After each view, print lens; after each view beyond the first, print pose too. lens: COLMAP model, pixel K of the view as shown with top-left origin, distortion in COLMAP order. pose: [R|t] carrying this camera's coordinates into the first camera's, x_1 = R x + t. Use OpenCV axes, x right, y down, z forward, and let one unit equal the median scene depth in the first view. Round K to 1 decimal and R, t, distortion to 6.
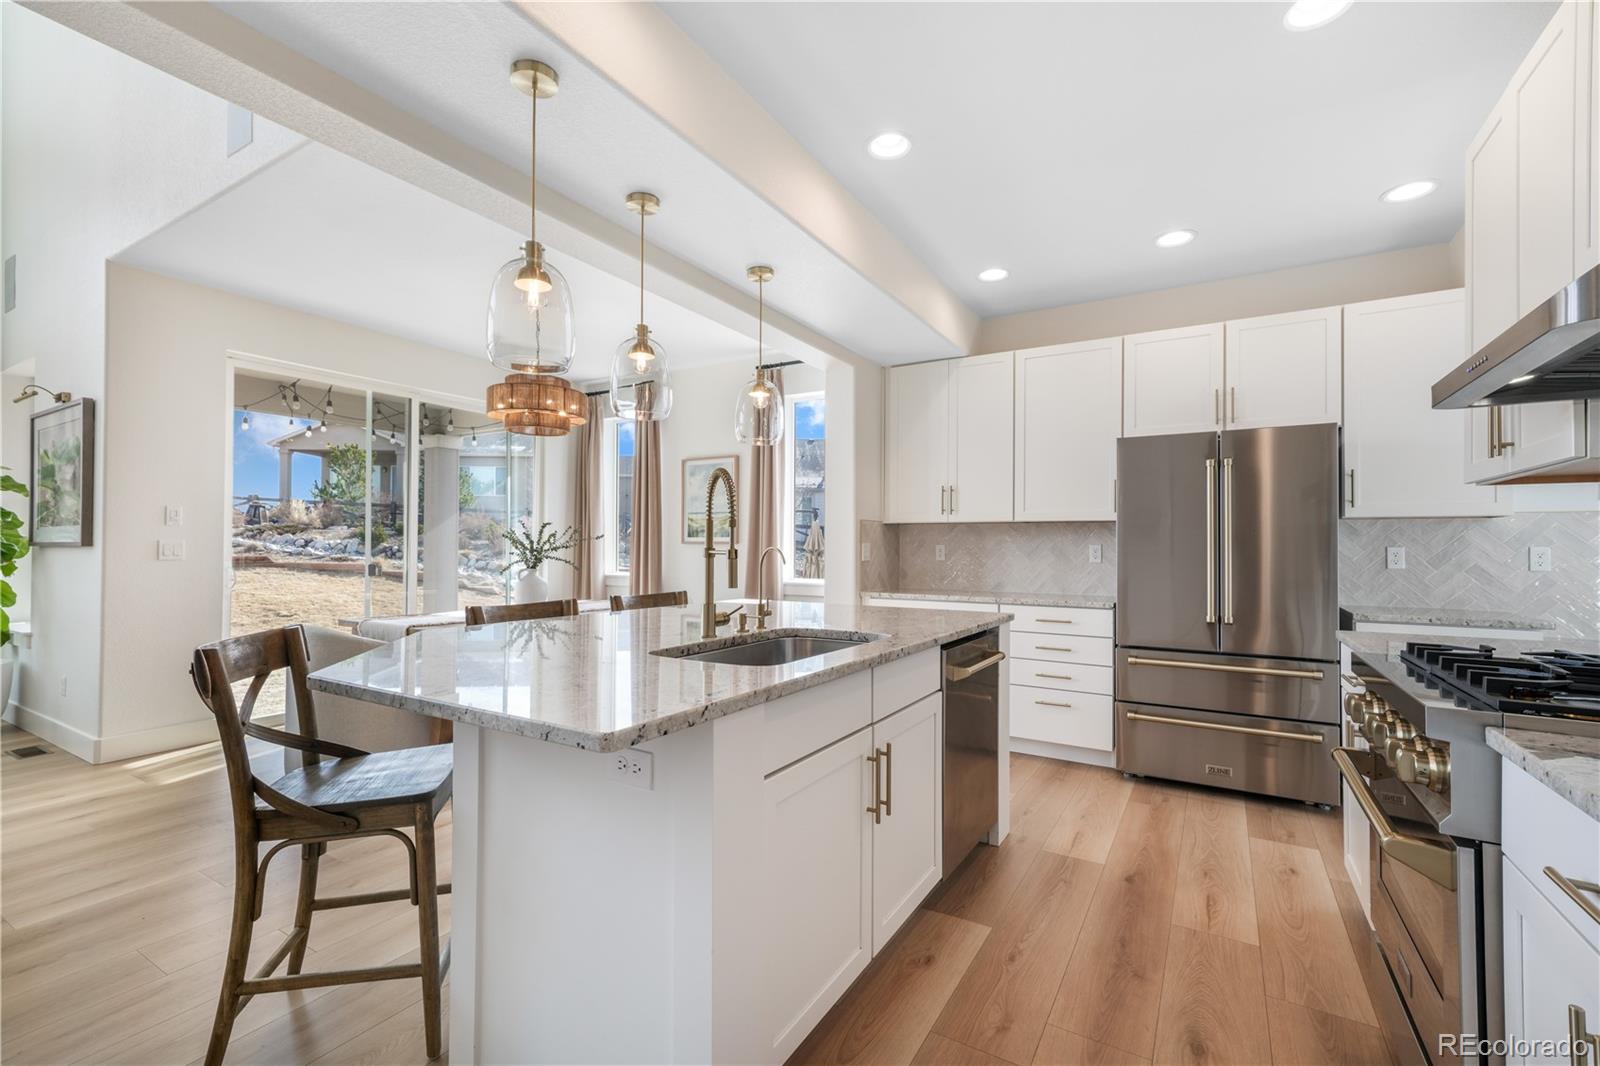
lens RADIAL K [[692.7, 0, 804.5], [0, 692.7, 535.3], [0, 0, 1]] dist [0.005188, 0.001545]
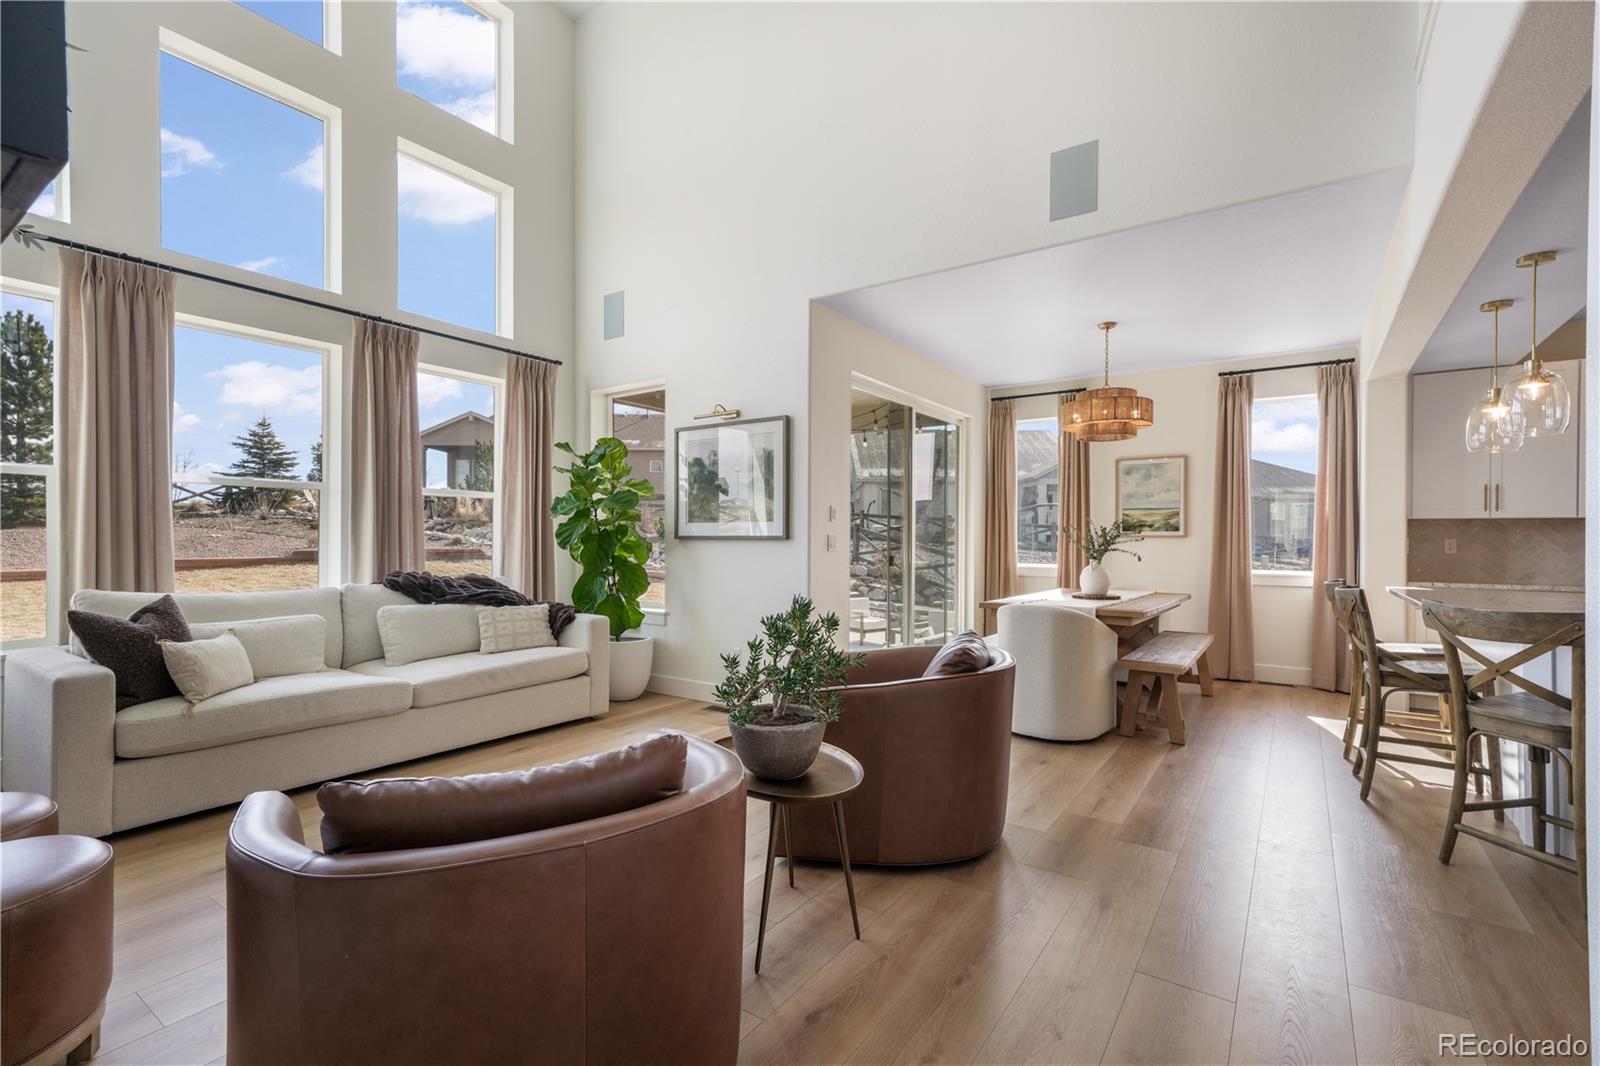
lens RADIAL K [[714.4, 0, 804.0], [0, 714.4, 536.9], [0, 0, 1]] dist [0.009975, 0.000641]
pose [[0.997903, 0.001575, -0.064701, -0.690703], [-0.000850, 0.999936, 0.011241, -0.001145], [0.064715, -0.011163, 0.997841, -0.167190]]
